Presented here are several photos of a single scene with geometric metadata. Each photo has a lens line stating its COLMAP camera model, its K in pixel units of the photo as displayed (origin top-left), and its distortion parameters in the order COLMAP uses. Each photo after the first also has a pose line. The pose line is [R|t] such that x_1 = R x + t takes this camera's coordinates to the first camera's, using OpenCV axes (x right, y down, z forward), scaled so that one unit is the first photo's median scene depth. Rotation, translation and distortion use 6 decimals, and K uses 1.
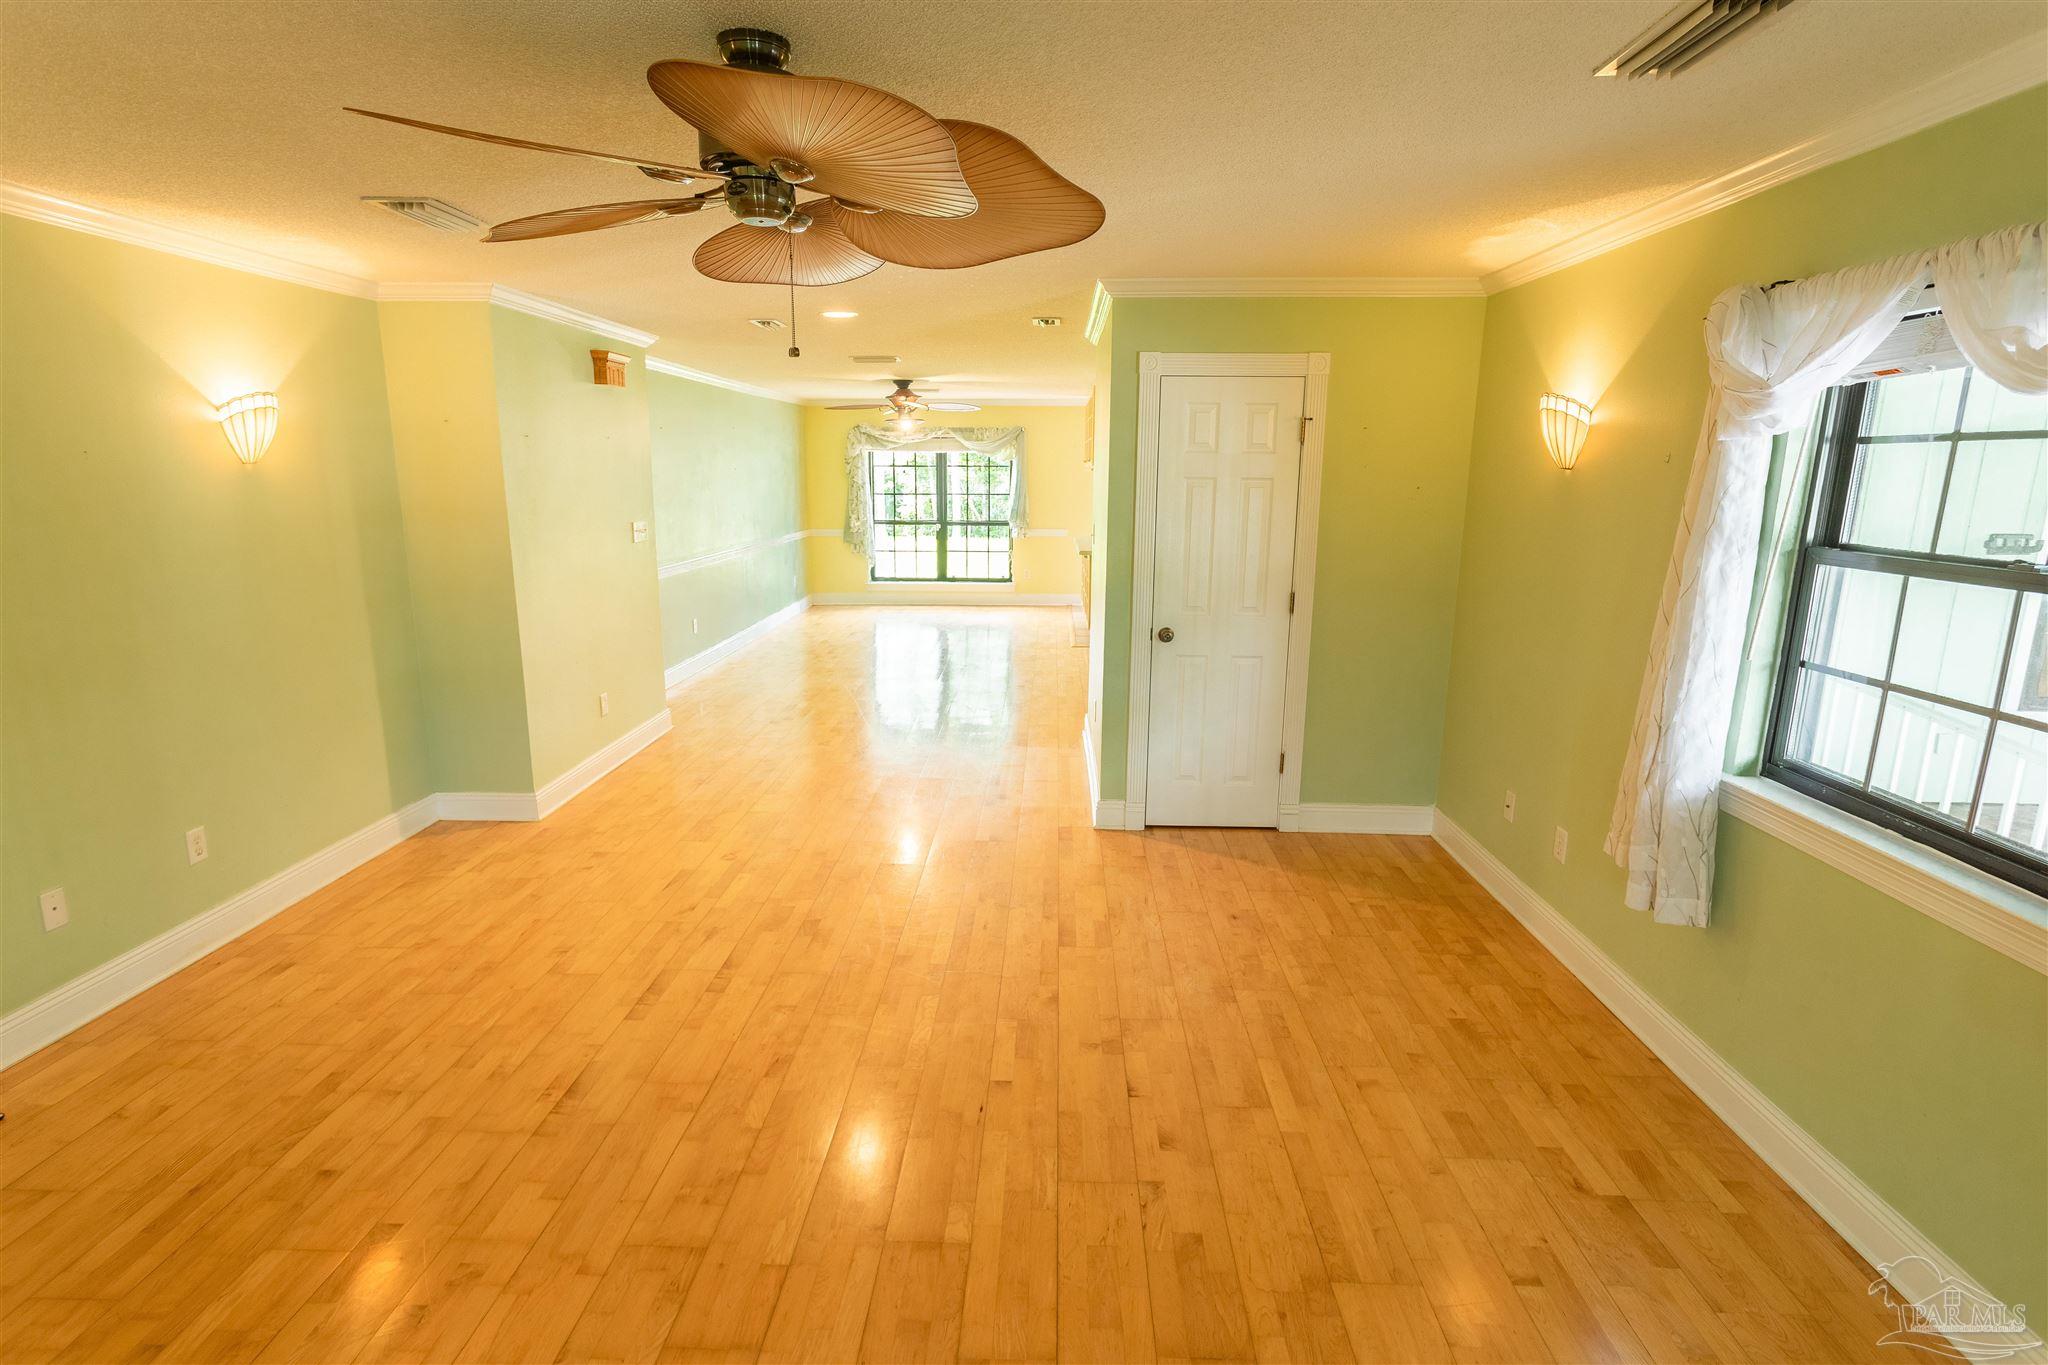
lens RADIAL K [[1015.2, 0, 1020.9], [0, 1015.2, 684.9], [0, 0, 1]] dist [-0.007685, 0.005605]
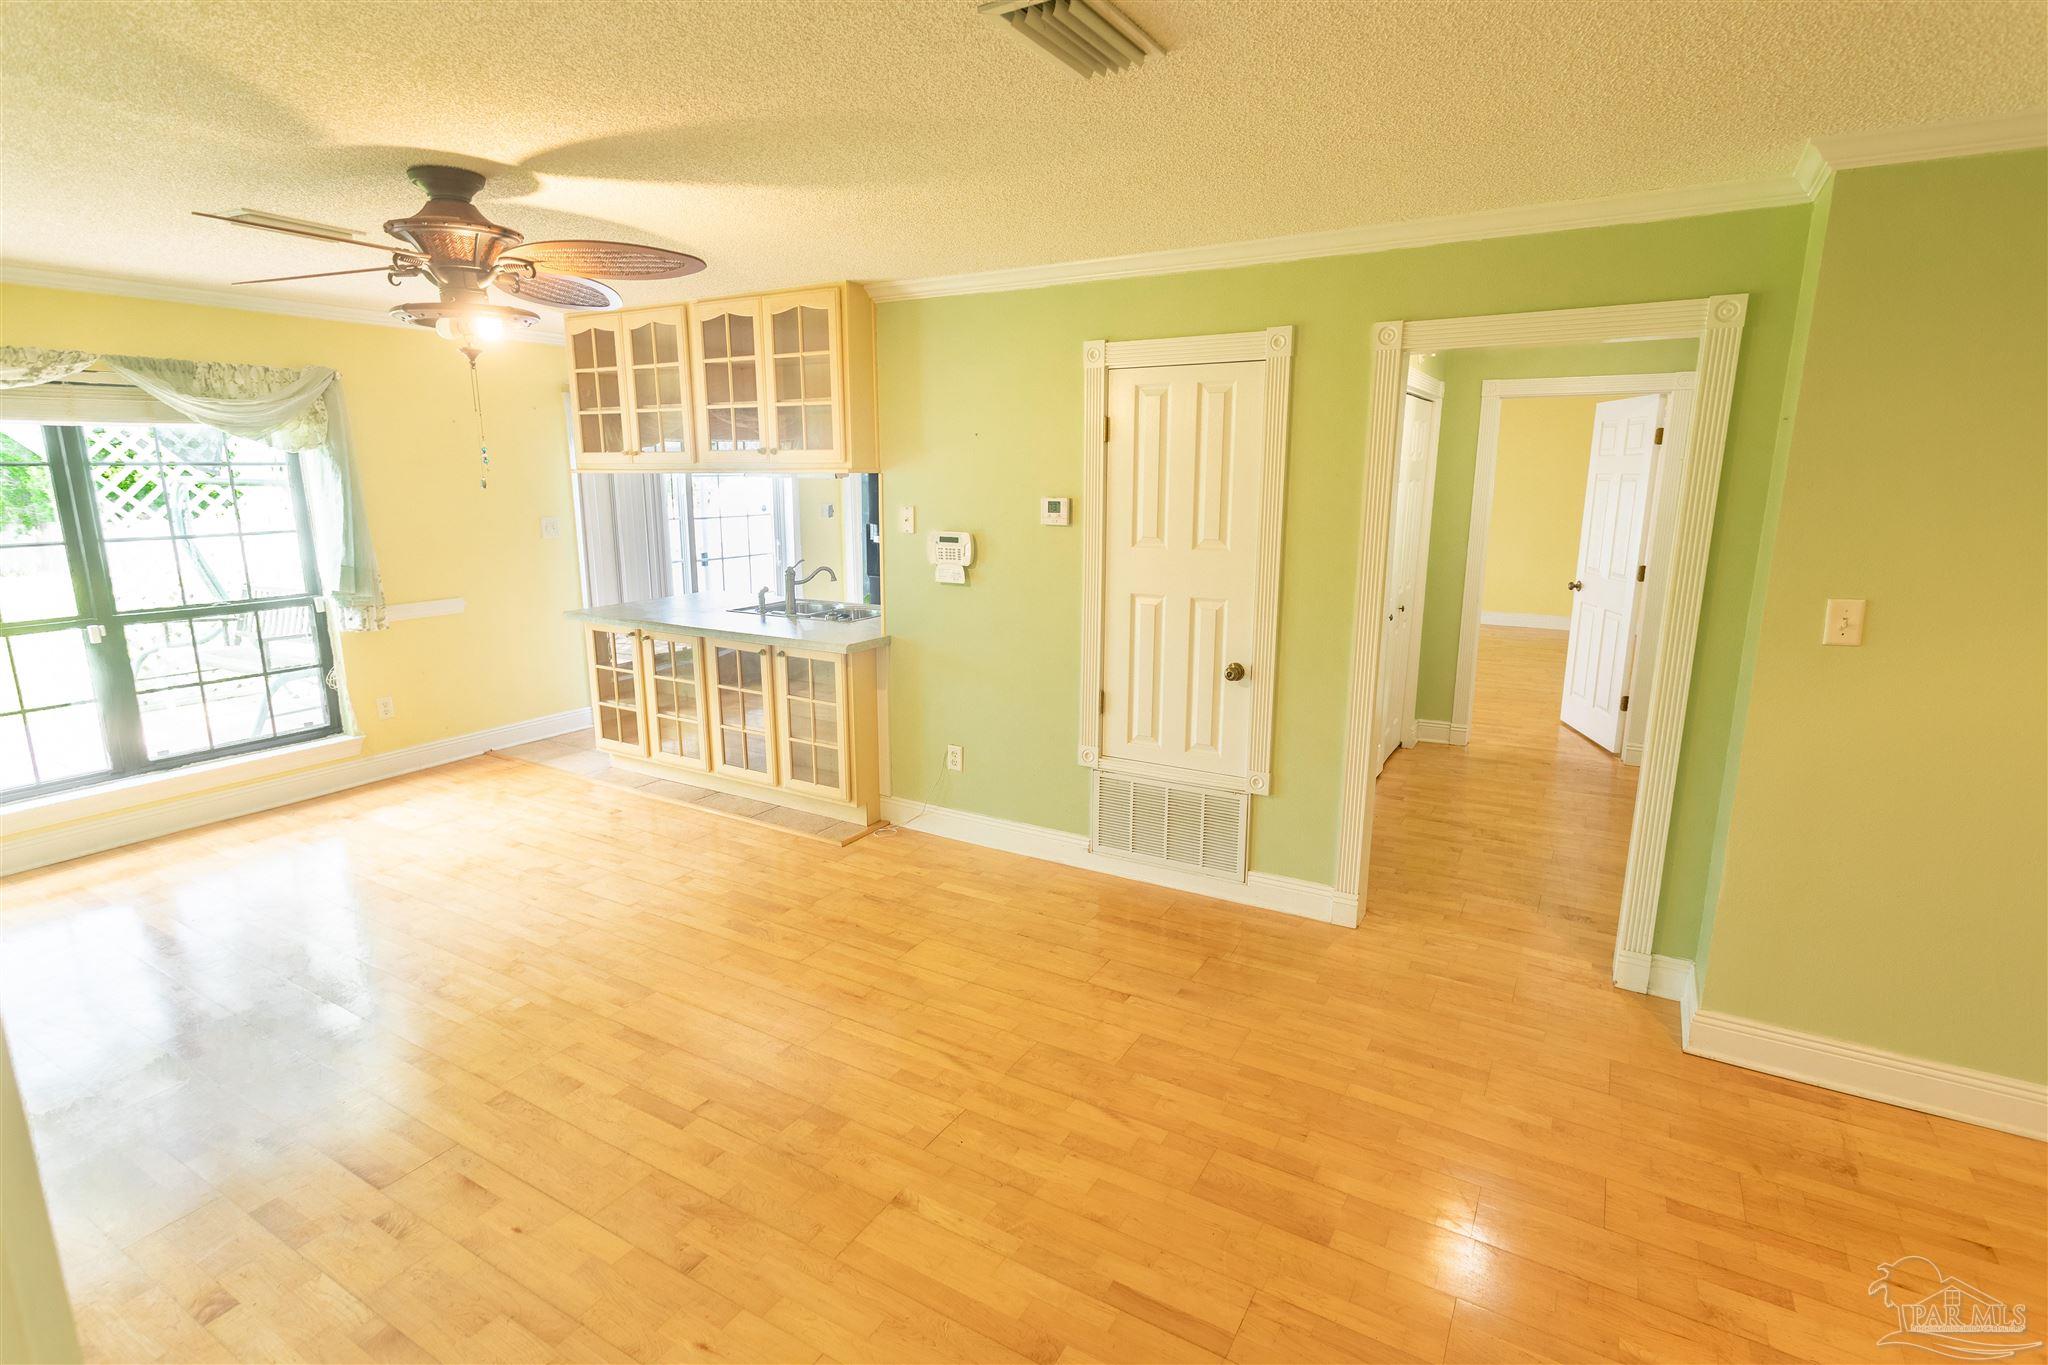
lens RADIAL K [[1015.2, 0, 1024.6], [0, 1015.2, 677.4], [0, 0, 1]] dist [-0.007685, 0.005605]
pose [[0.487061, -0.187251, 0.853058, -0.230720], [0.186588, 0.976504, 0.107814, -0.116918], [-0.853204, 0.106659, 0.510556, 0.534800]]
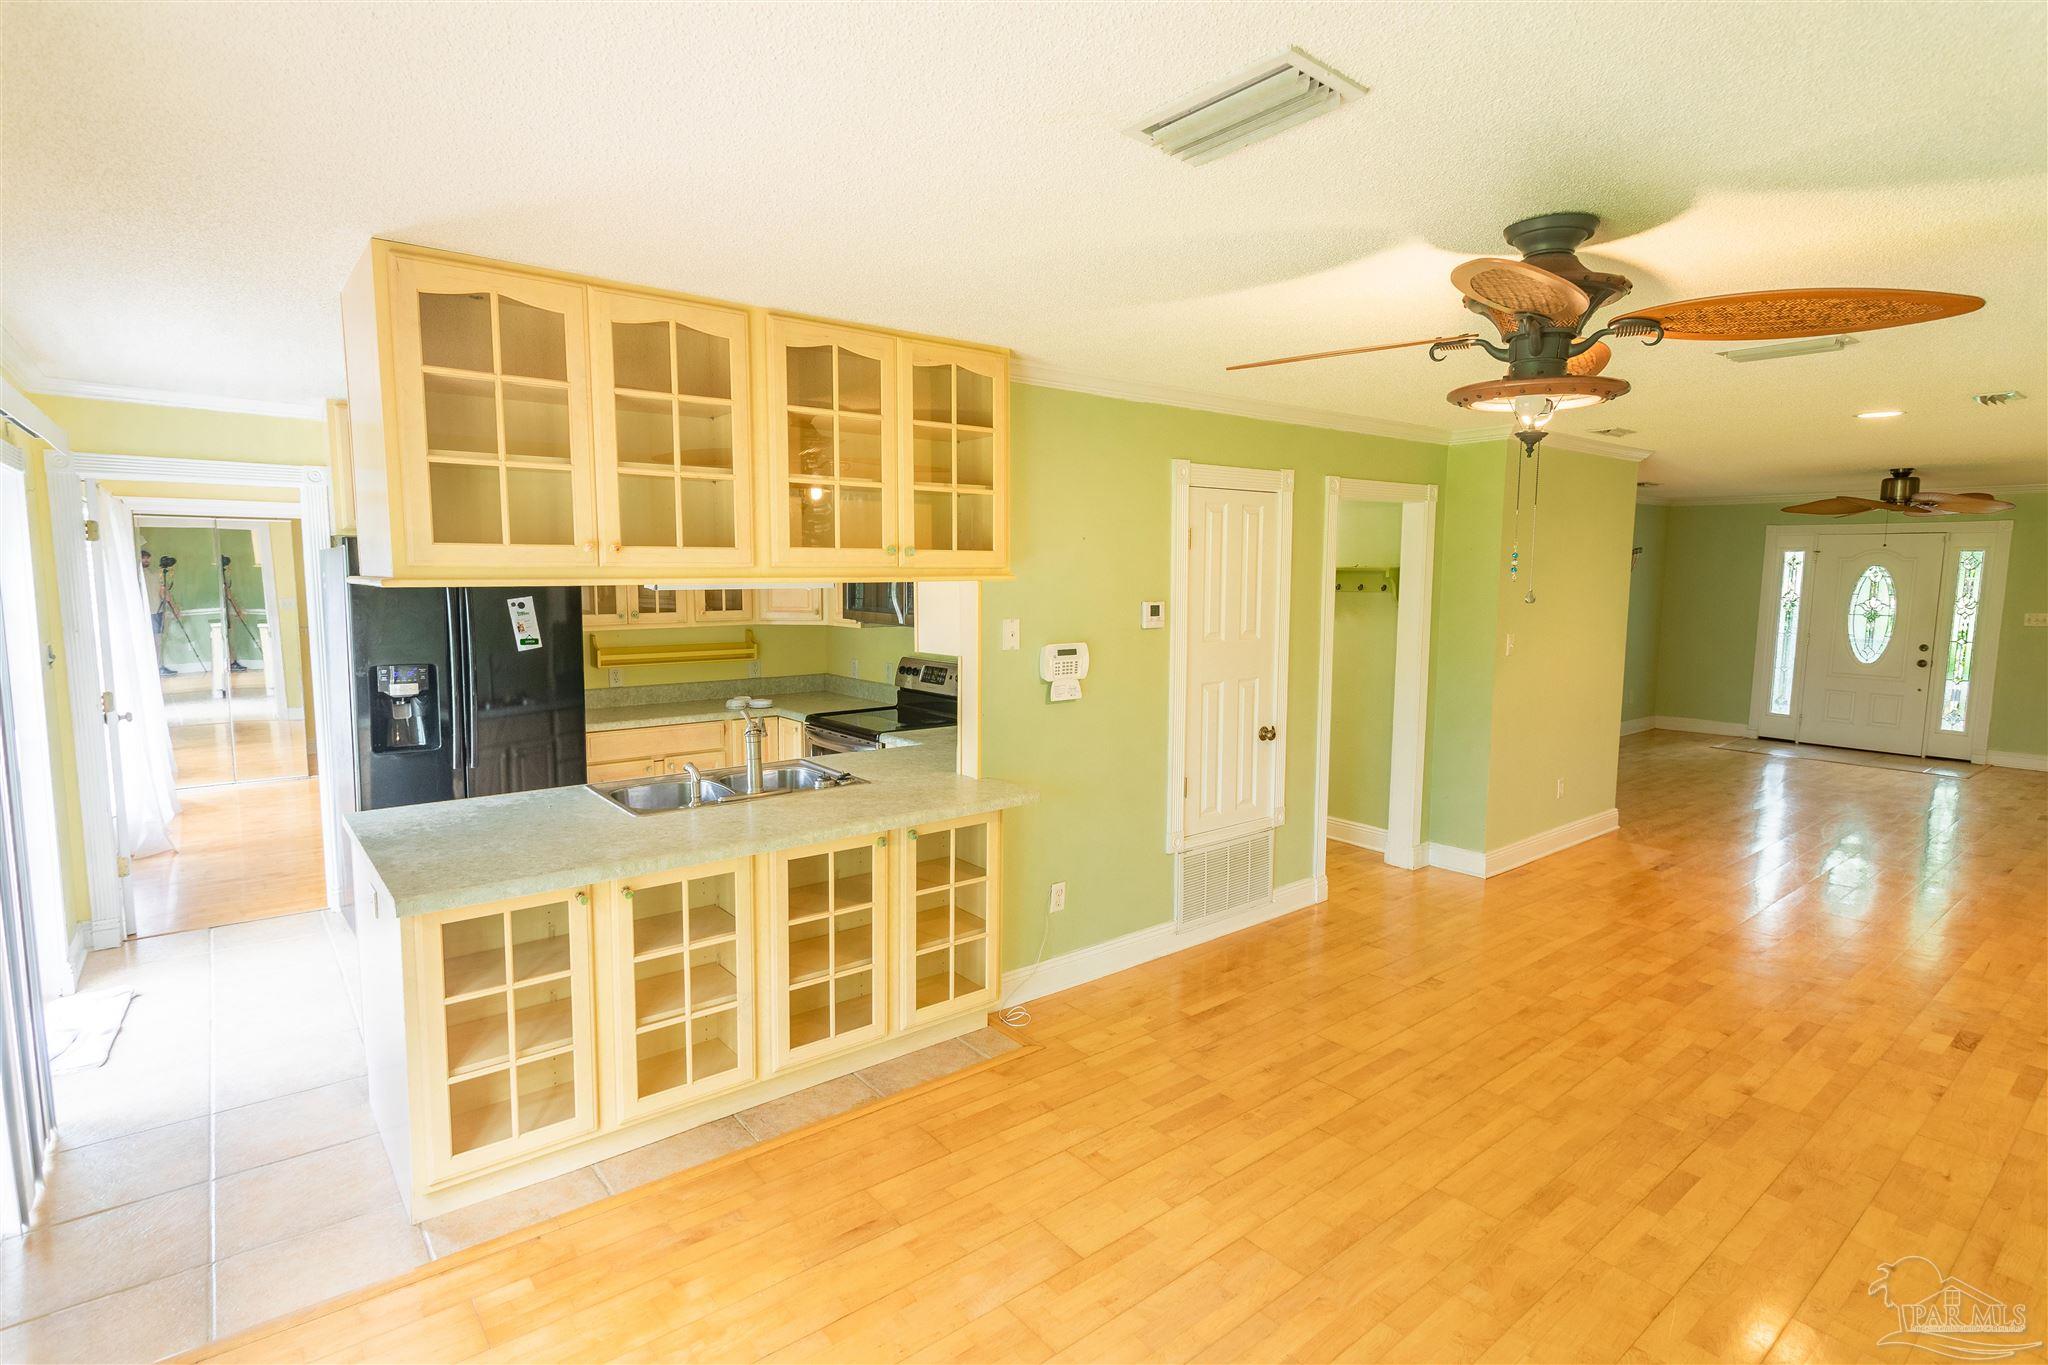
lens RADIAL K [[1015.2, 0, 1025.9], [0, 1015.2, 683.9], [0, 0, 1]] dist [-0.007685, 0.005605]
pose [[-0.648123, -0.100262, 0.754907, -0.160982], [0.148268, 0.955712, 0.254226, -0.209902], [-0.746963, 0.276698, -0.604553, 0.965708]]
